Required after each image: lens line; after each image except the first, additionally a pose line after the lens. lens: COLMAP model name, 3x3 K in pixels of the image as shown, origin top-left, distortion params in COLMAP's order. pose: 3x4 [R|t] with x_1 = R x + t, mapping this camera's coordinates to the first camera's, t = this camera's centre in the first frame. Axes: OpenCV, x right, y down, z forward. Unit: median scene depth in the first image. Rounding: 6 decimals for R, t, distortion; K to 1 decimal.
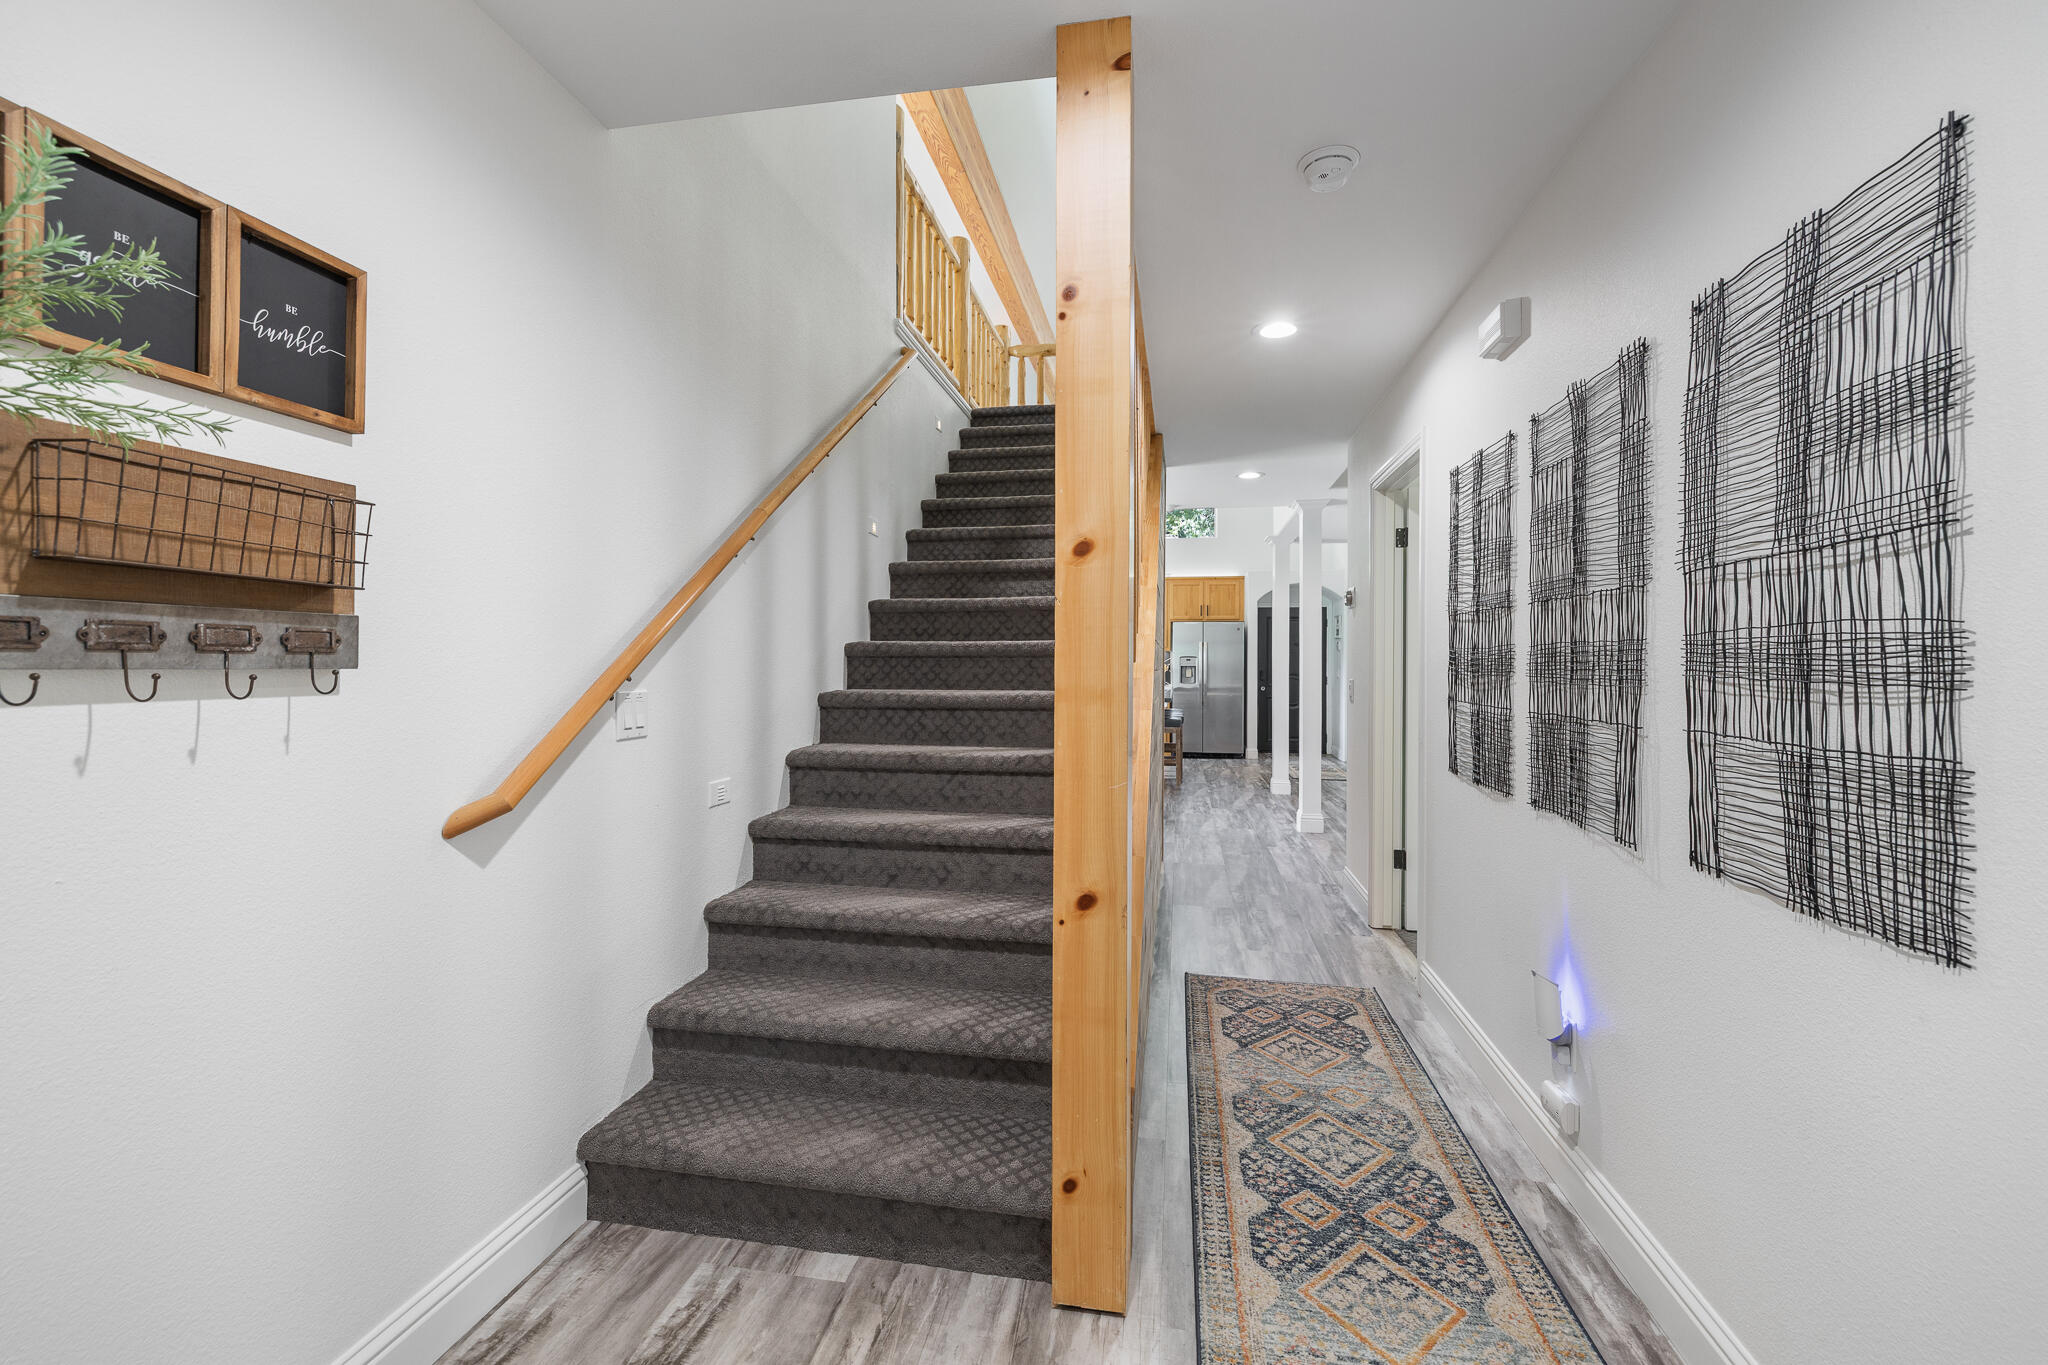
lens RADIAL K [[859.2, 0, 1027.2], [0, 859.2, 675.5], [0, 0, 1]] dist [0.000906, 0.000122]
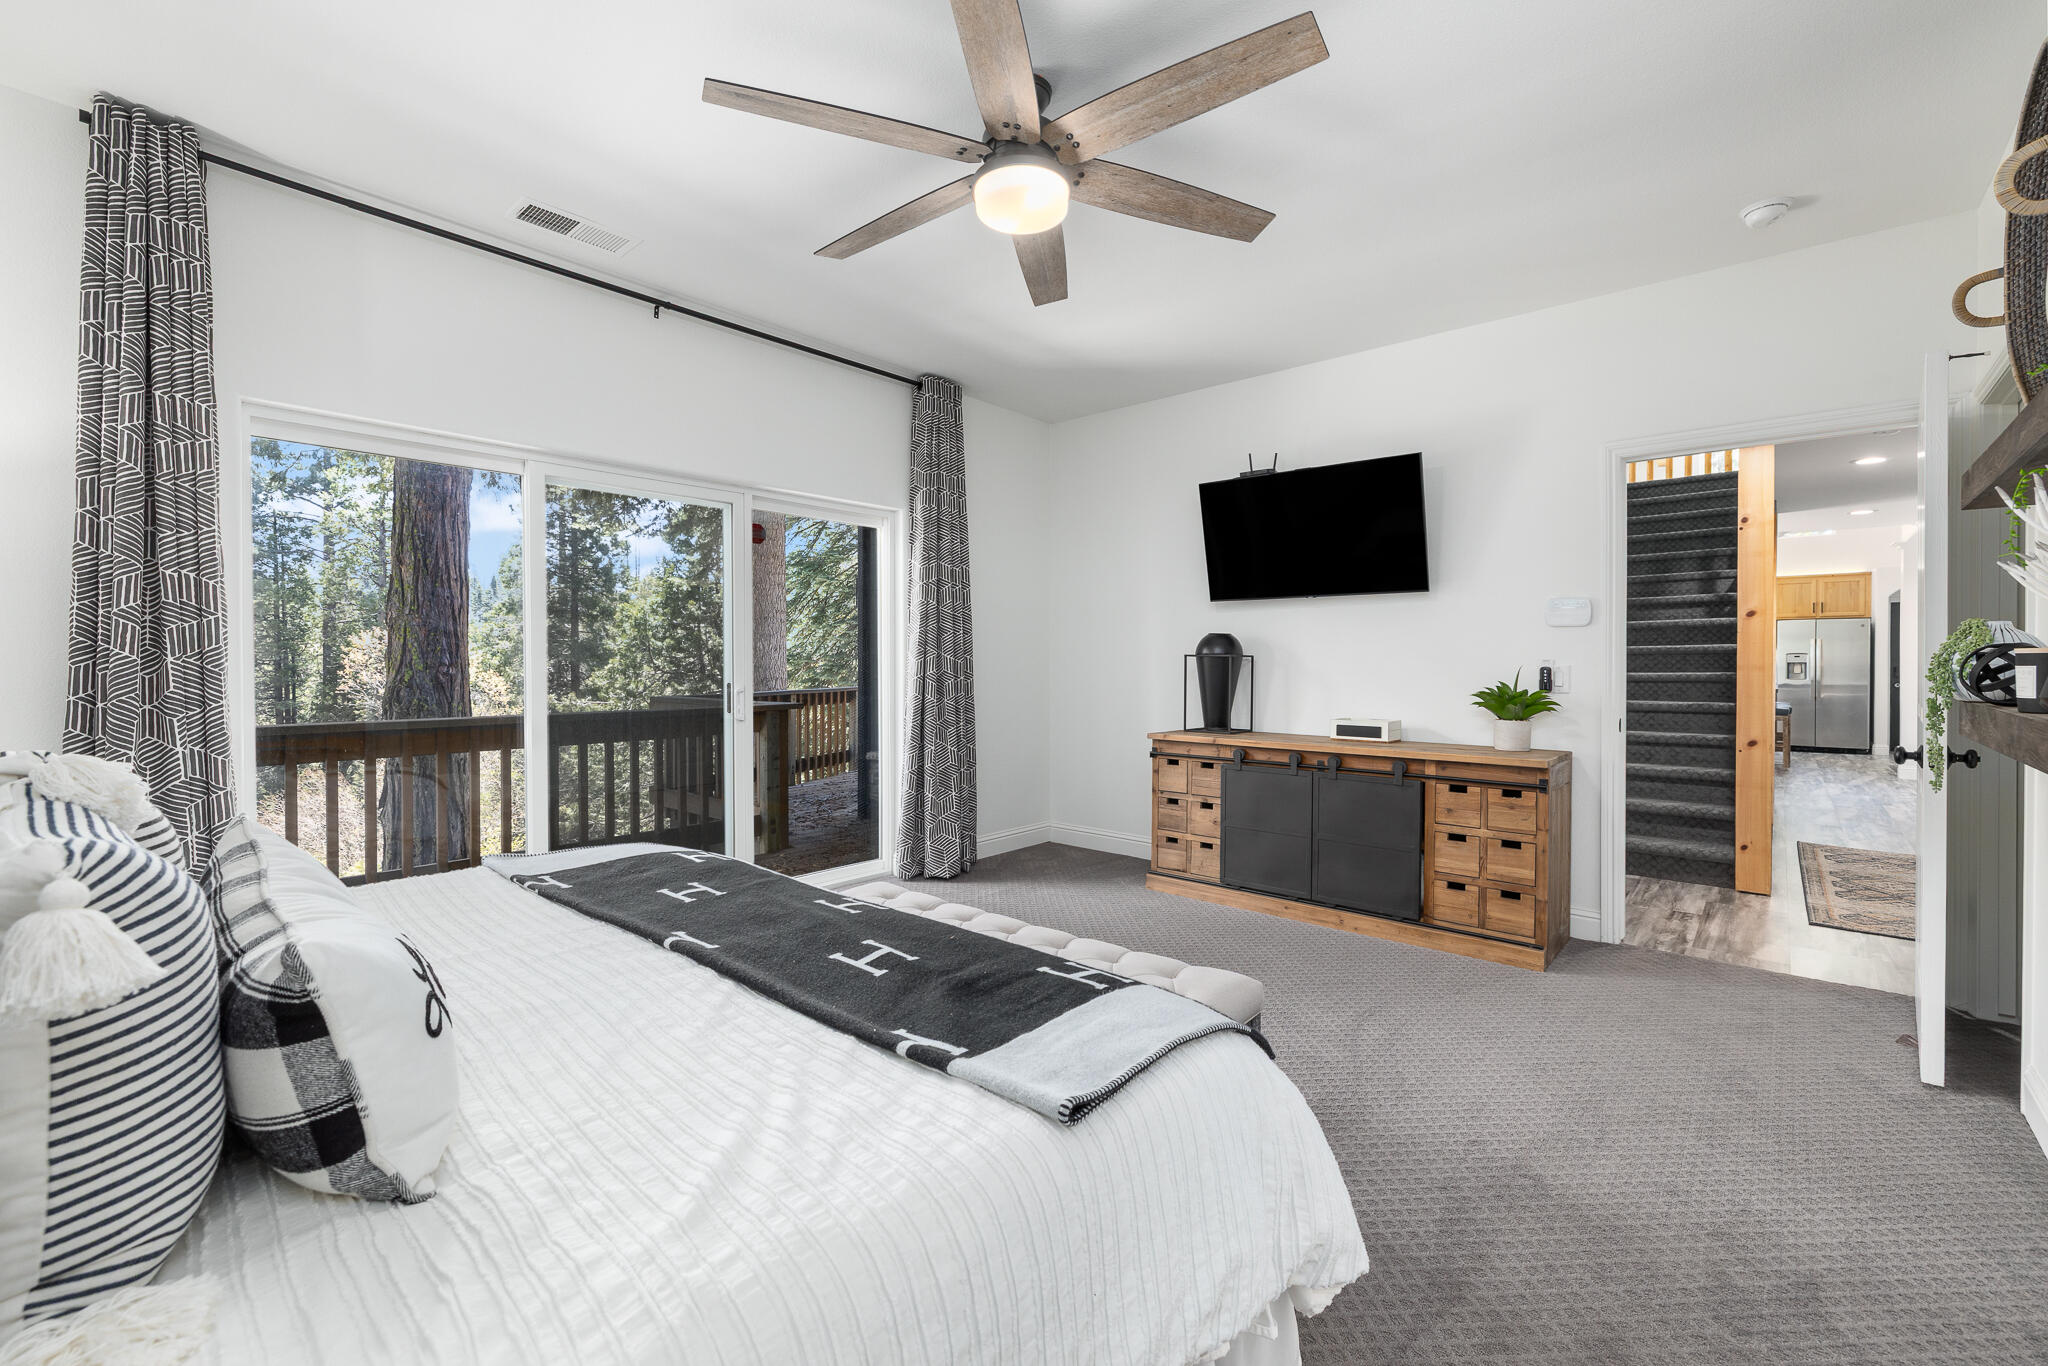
lens RADIAL K [[859.2, 0, 1027.2], [0, 859.2, 676.0], [0, 0, 1]] dist [0.000906, 0.000122]
pose [[0.856341, 0.002726, -0.516404, -0.213479], [-0.003018, 0.999995, 0.000275, 0.023841], [0.516402, 0.001323, 0.856345, -1.092996]]
